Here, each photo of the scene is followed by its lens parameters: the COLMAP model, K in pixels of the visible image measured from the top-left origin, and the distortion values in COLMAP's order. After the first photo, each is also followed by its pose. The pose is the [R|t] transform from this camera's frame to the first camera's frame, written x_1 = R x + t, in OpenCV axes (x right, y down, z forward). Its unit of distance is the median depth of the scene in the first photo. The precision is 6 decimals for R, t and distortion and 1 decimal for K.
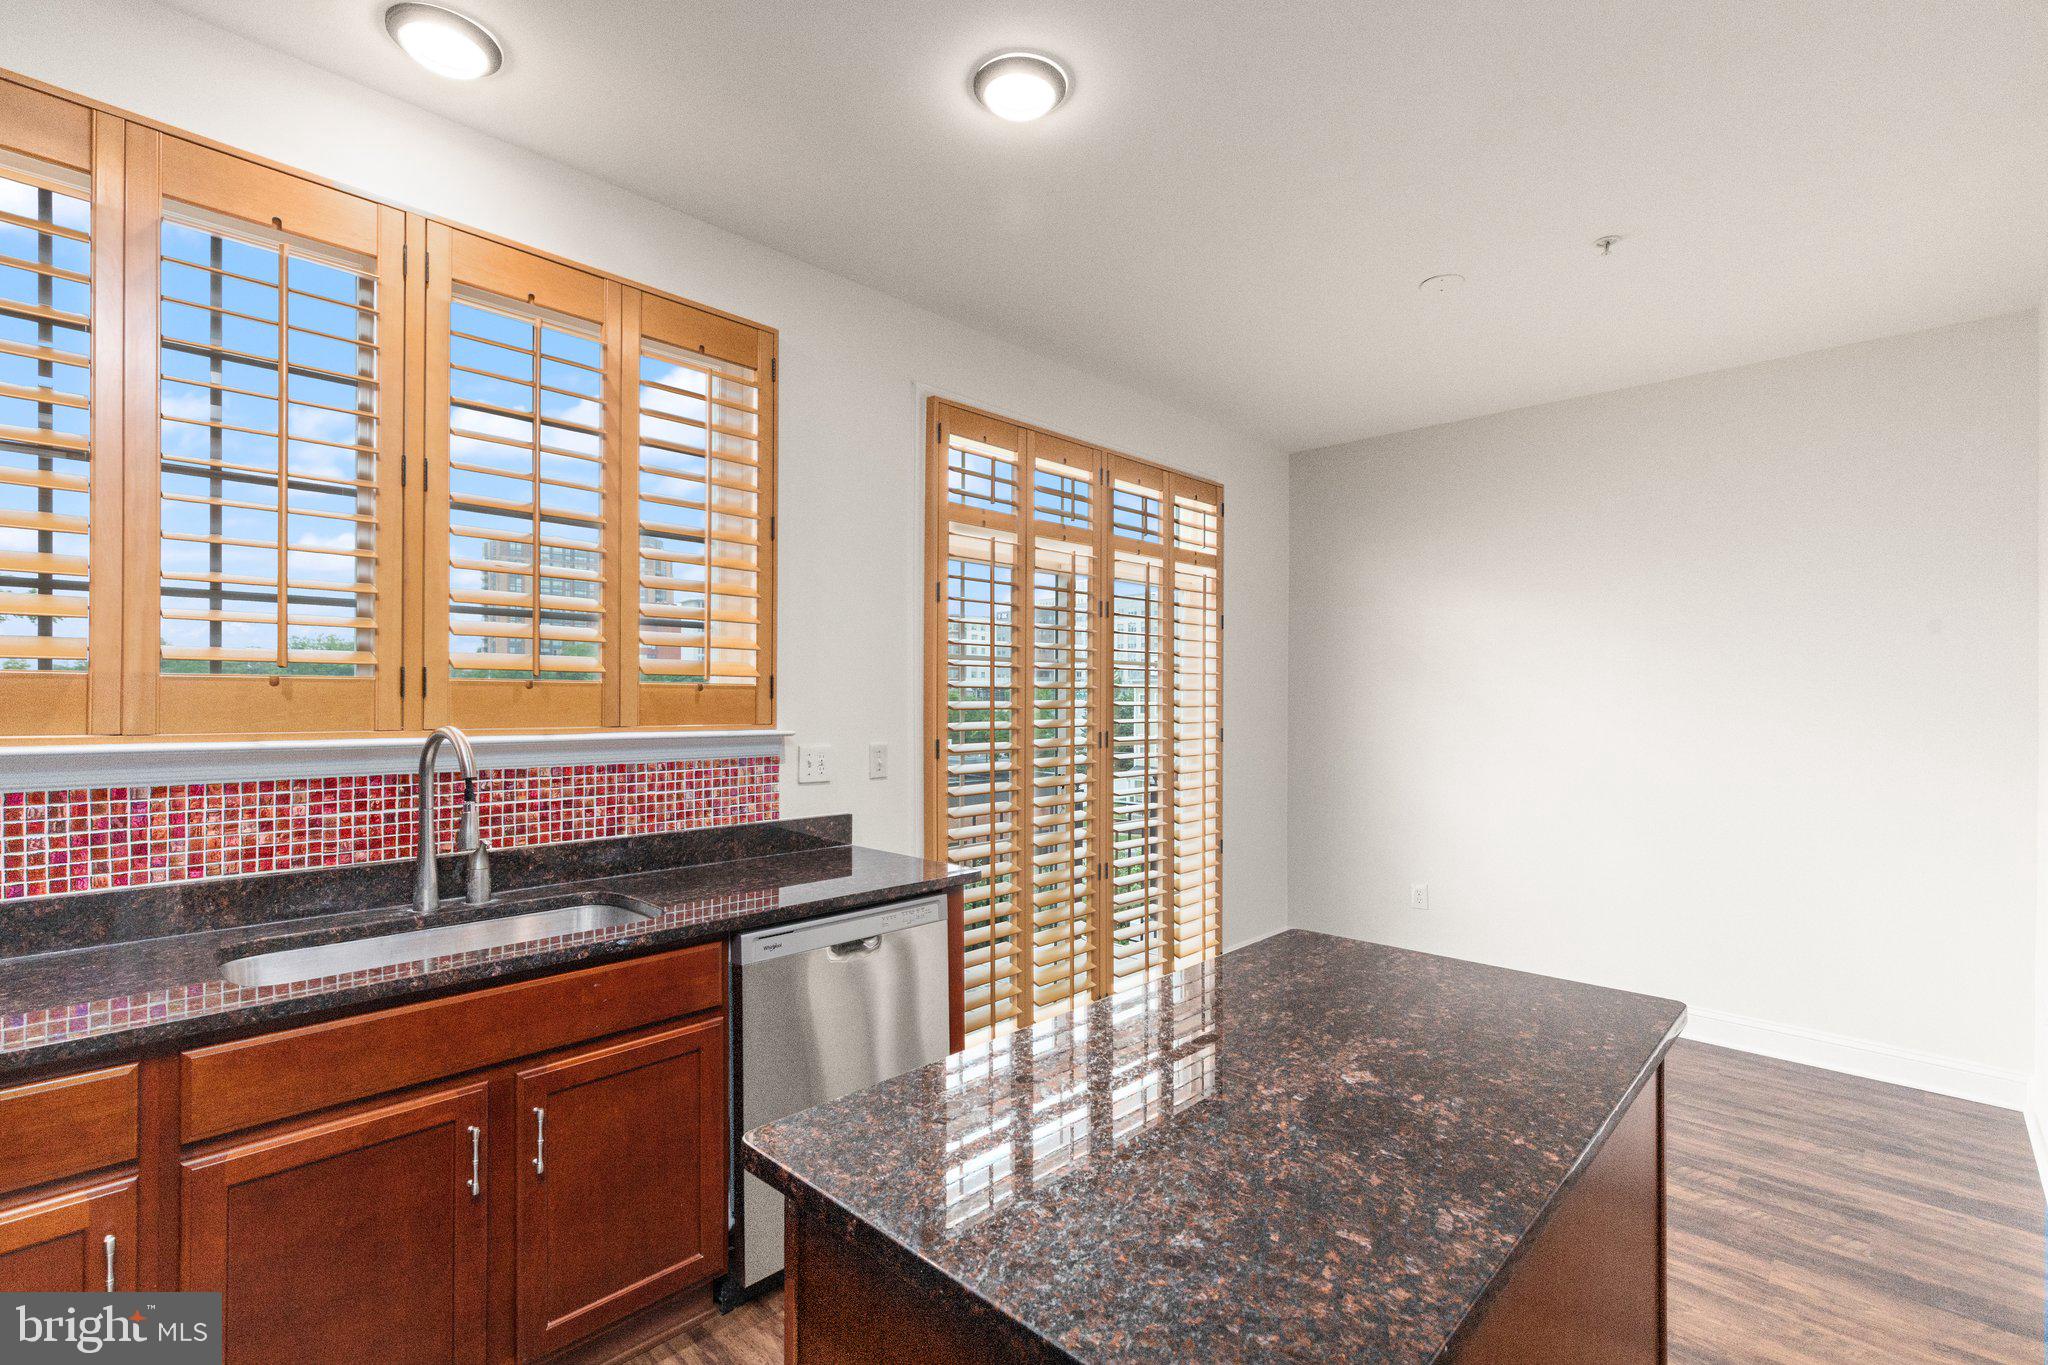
lens RADIAL K [[929.1, 0, 1014.3], [0, 929.1, 695.1], [0, 0, 1]] dist [0.011671, -0.002374]
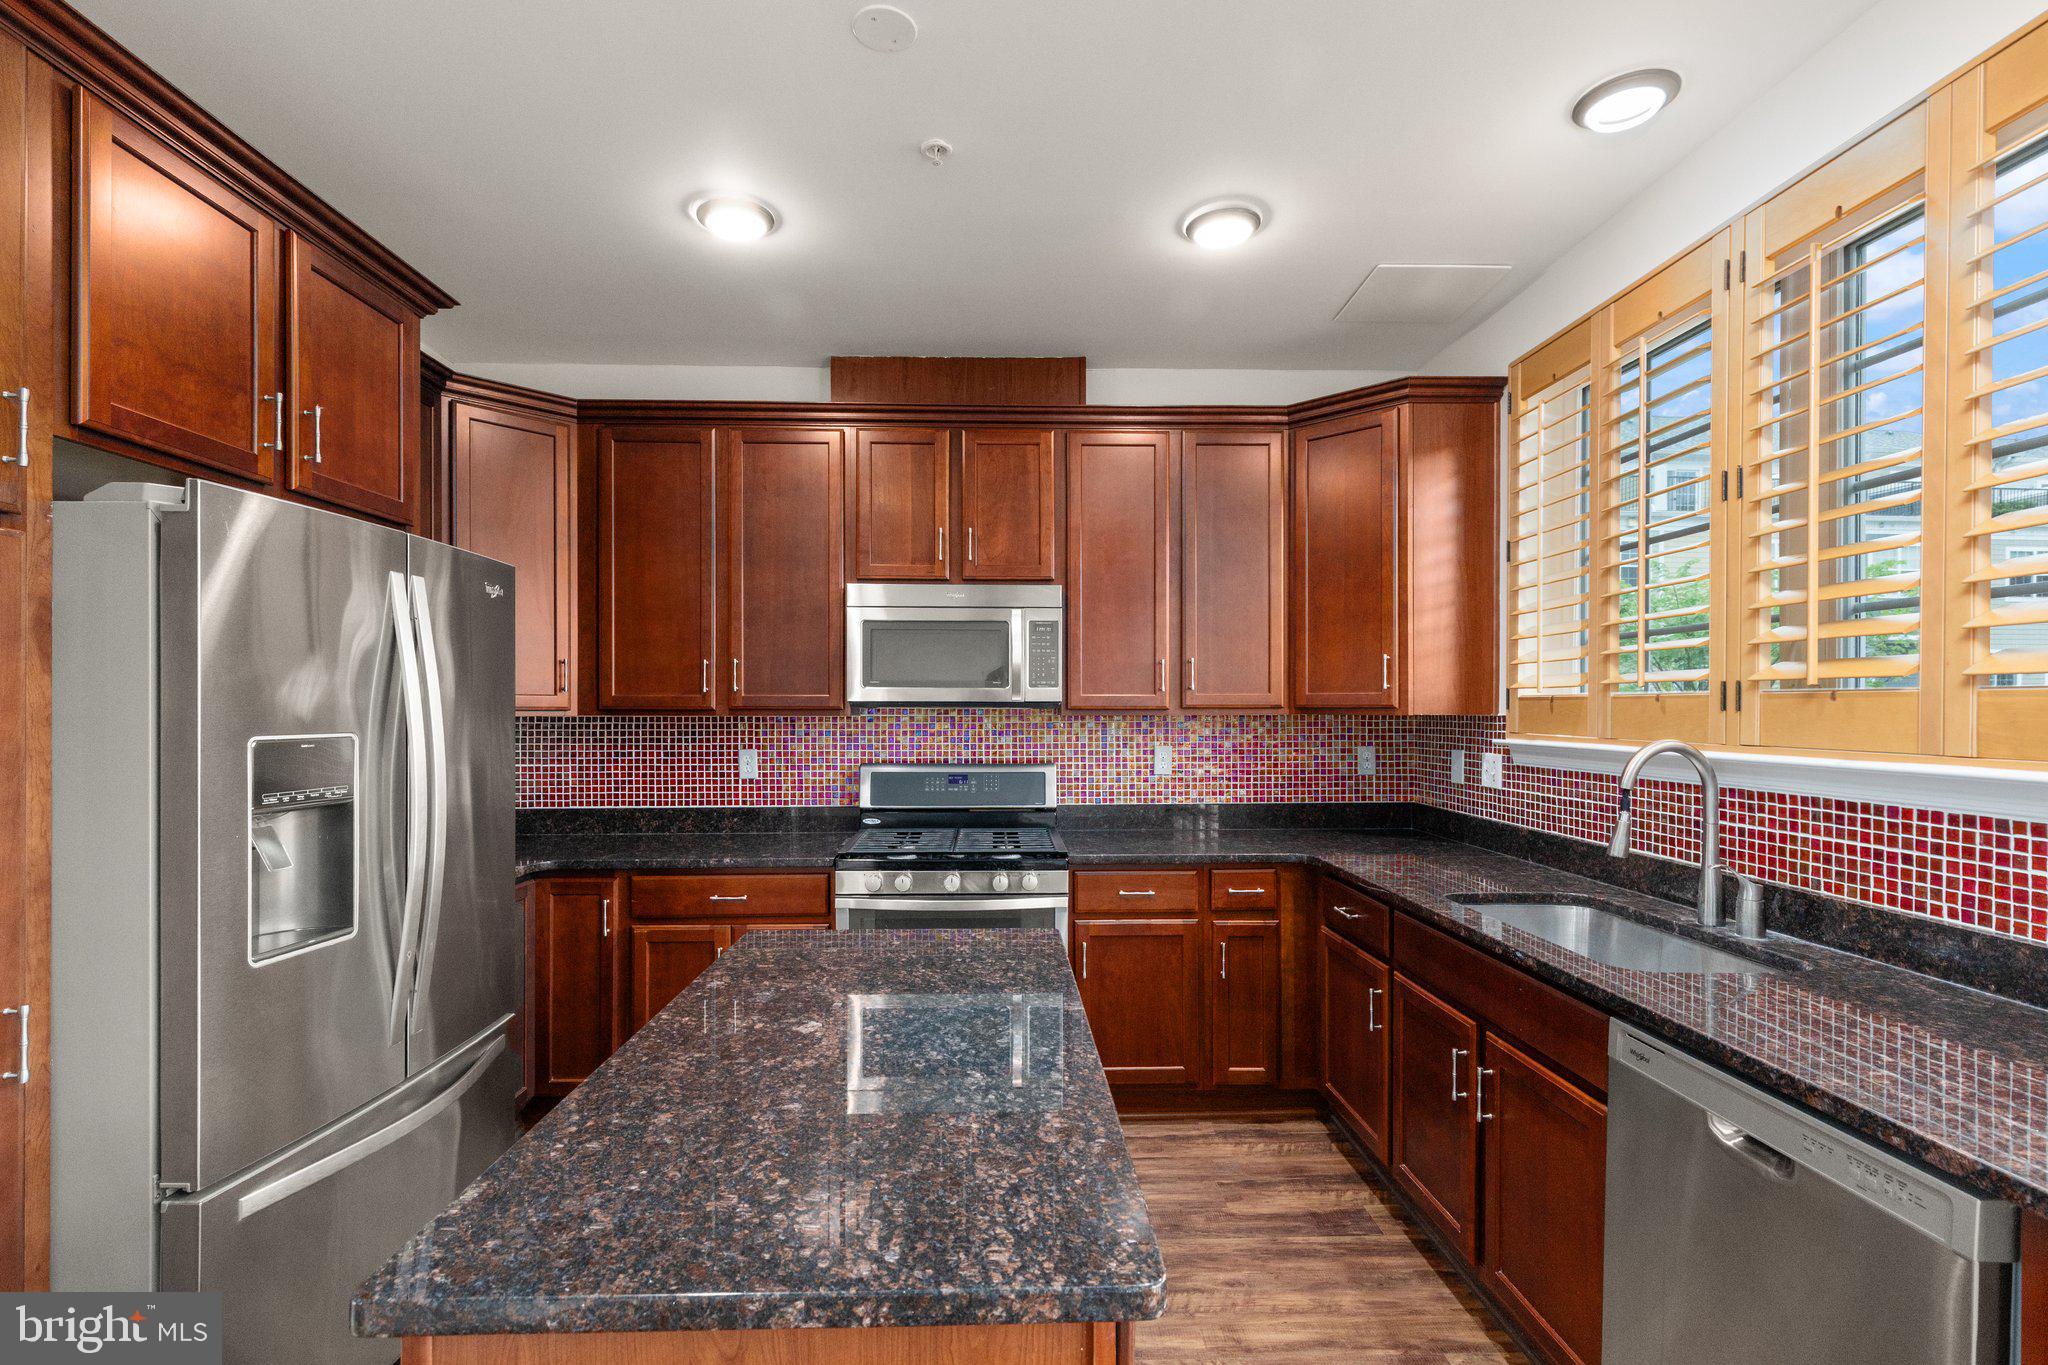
lens RADIAL K [[929.1, 0, 1039.2], [0, 929.1, 702.9], [0, 0, 1]] dist [0.011671, -0.002374]
pose [[-0.683246, -0.008350, -0.730140, 0.790764], [-0.000197, 0.999937, -0.011251, 0.005596], [0.730188, -0.007543, -0.683205, 1.543176]]
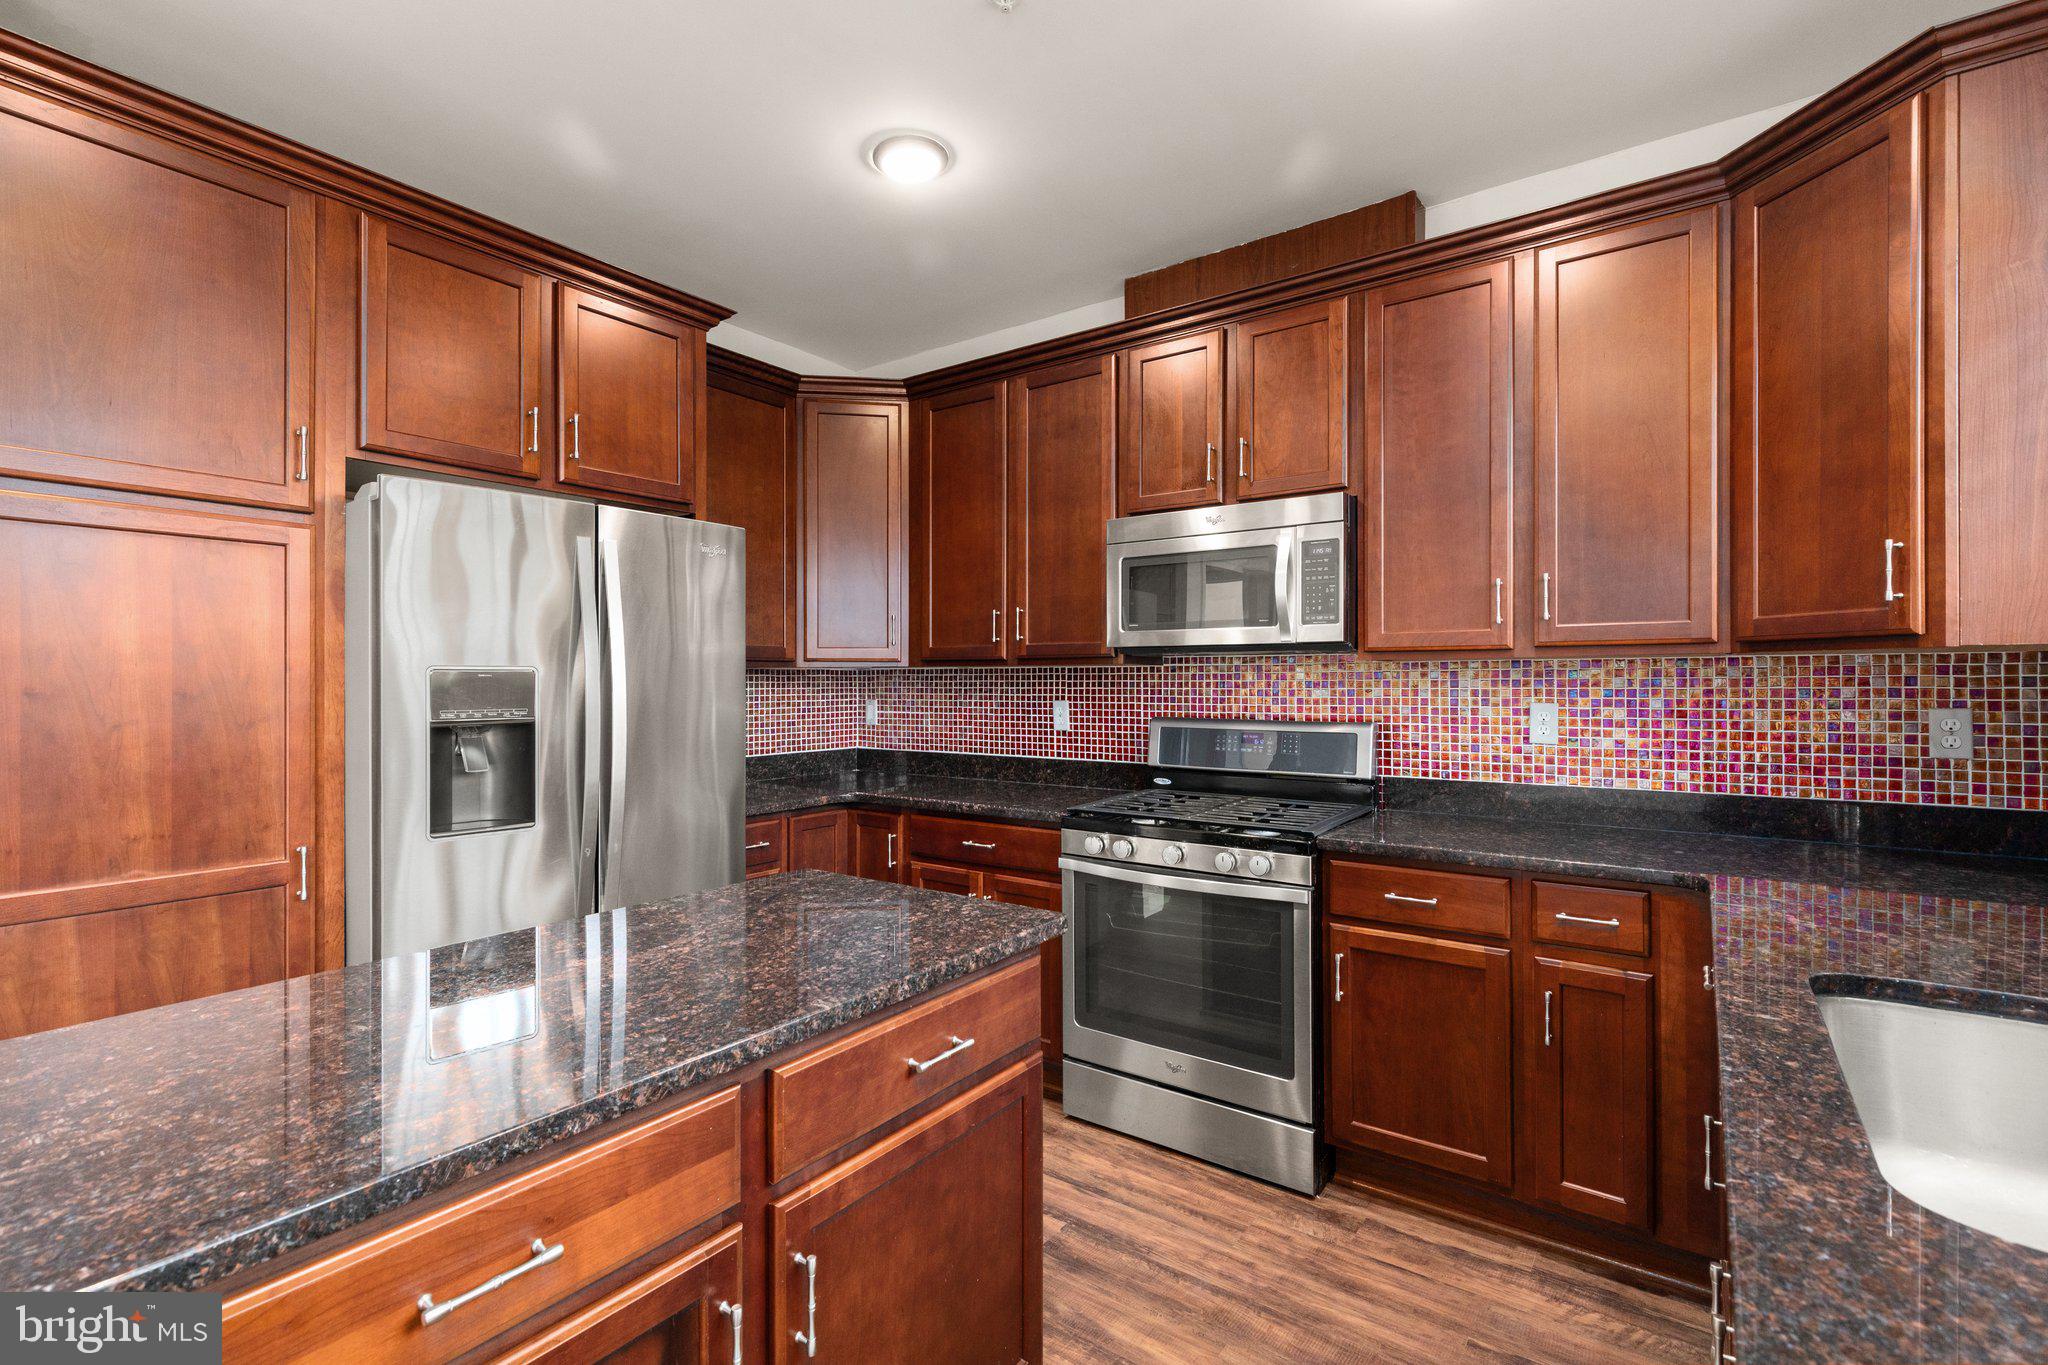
lens RADIAL K [[929.1, 0, 1030.0], [0, 929.1, 674.2], [0, 0, 1]] dist [0.011671, -0.002374]
pose [[-0.987022, -0.001968, -0.160571, 0.011275], [-0.000386, 0.999951, -0.009881, 0.054121], [0.160583, -0.009691, -0.986975, 1.675691]]
